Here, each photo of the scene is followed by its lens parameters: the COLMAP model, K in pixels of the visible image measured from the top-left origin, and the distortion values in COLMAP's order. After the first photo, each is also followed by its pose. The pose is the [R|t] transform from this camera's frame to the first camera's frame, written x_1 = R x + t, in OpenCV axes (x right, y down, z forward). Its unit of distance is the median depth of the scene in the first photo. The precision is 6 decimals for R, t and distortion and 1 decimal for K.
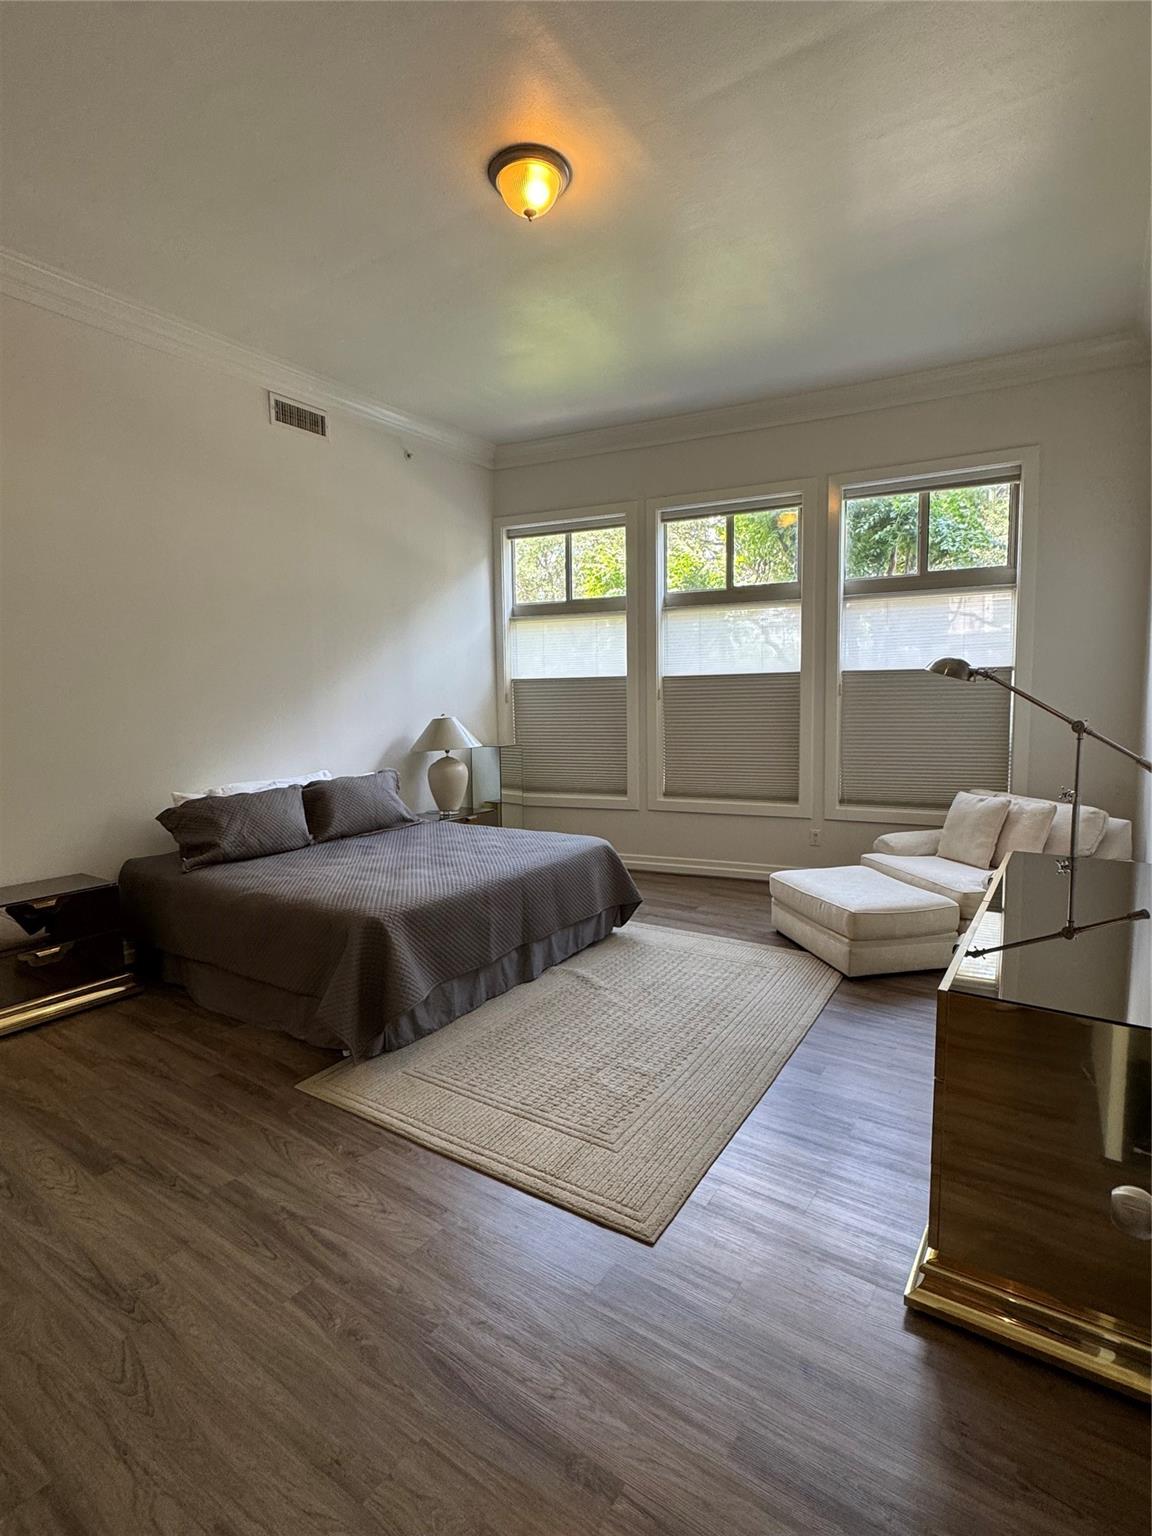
lens RADIAL K [[741.5, 0, 575.4], [0, 741.5, 772.8], [0, 0, 1]] dist [-0.002858, -0.000606]
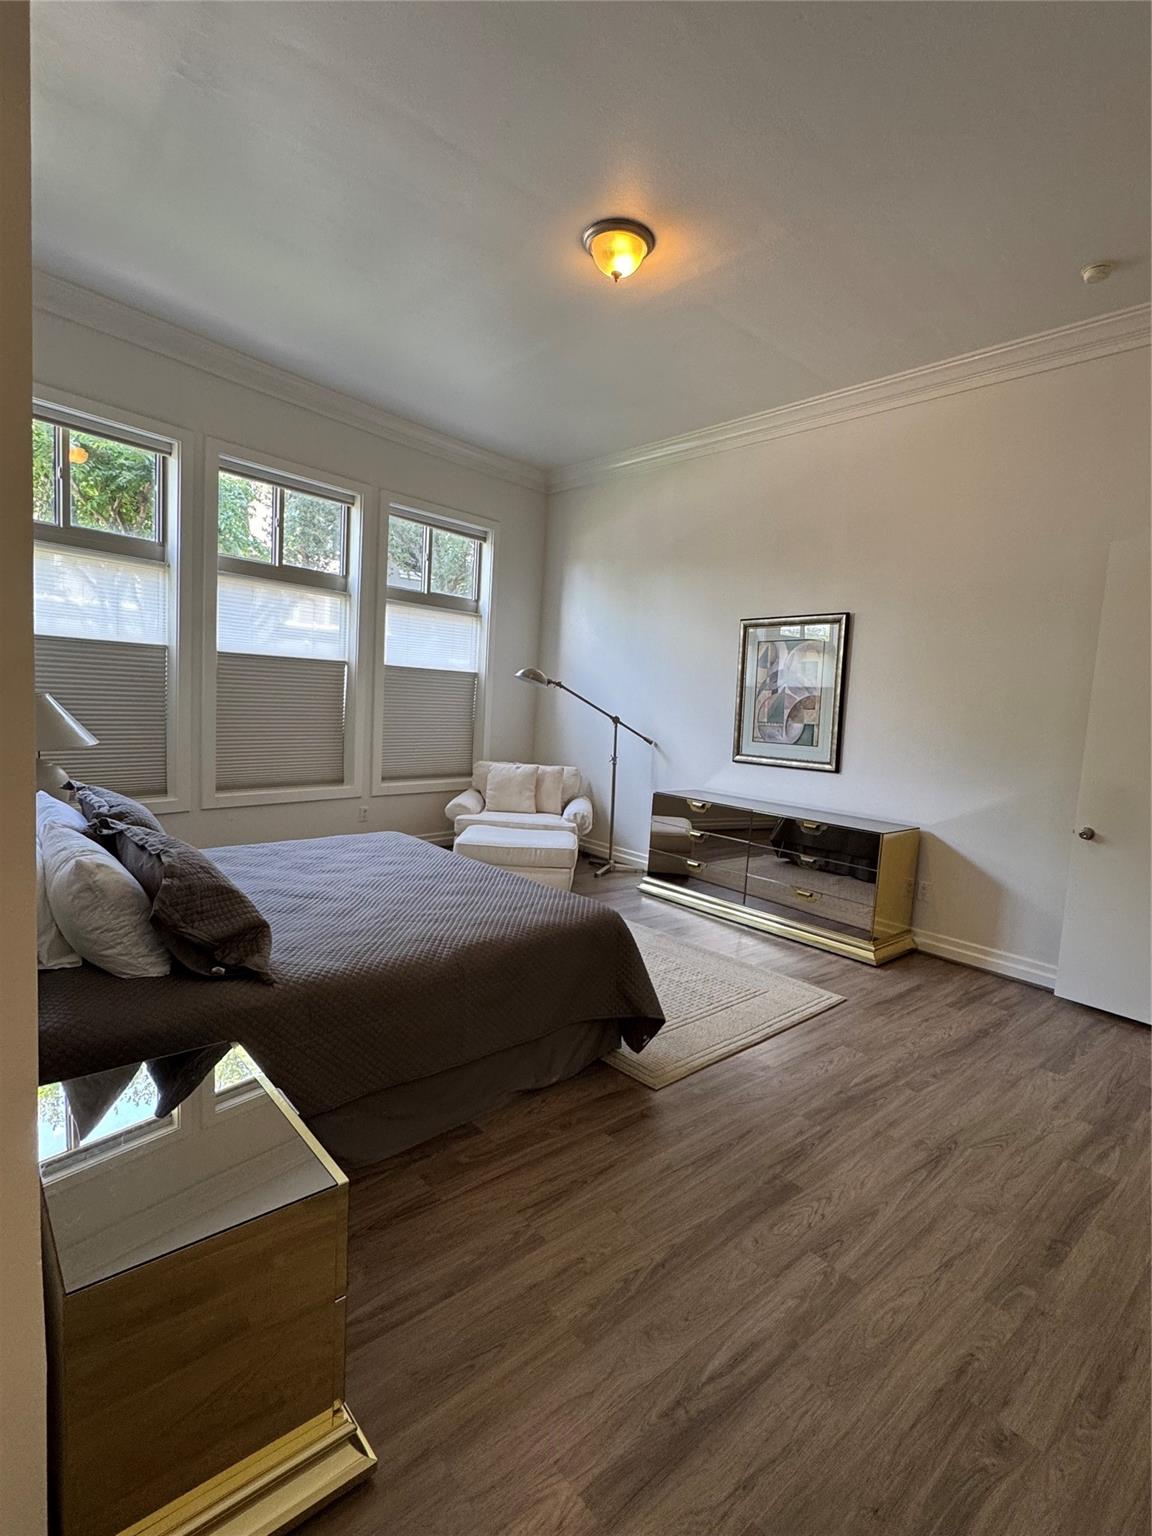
lens RADIAL K [[741.5, 0, 572.8], [0, 741.5, 780.5], [0, 0, 1]] dist [-0.002858, -0.000606]
pose [[0.247952, -0.081920, 0.965303, -0.825822], [0.032903, 0.996556, 0.076121, -0.044832], [-0.968213, 0.012887, 0.249793, 0.525006]]
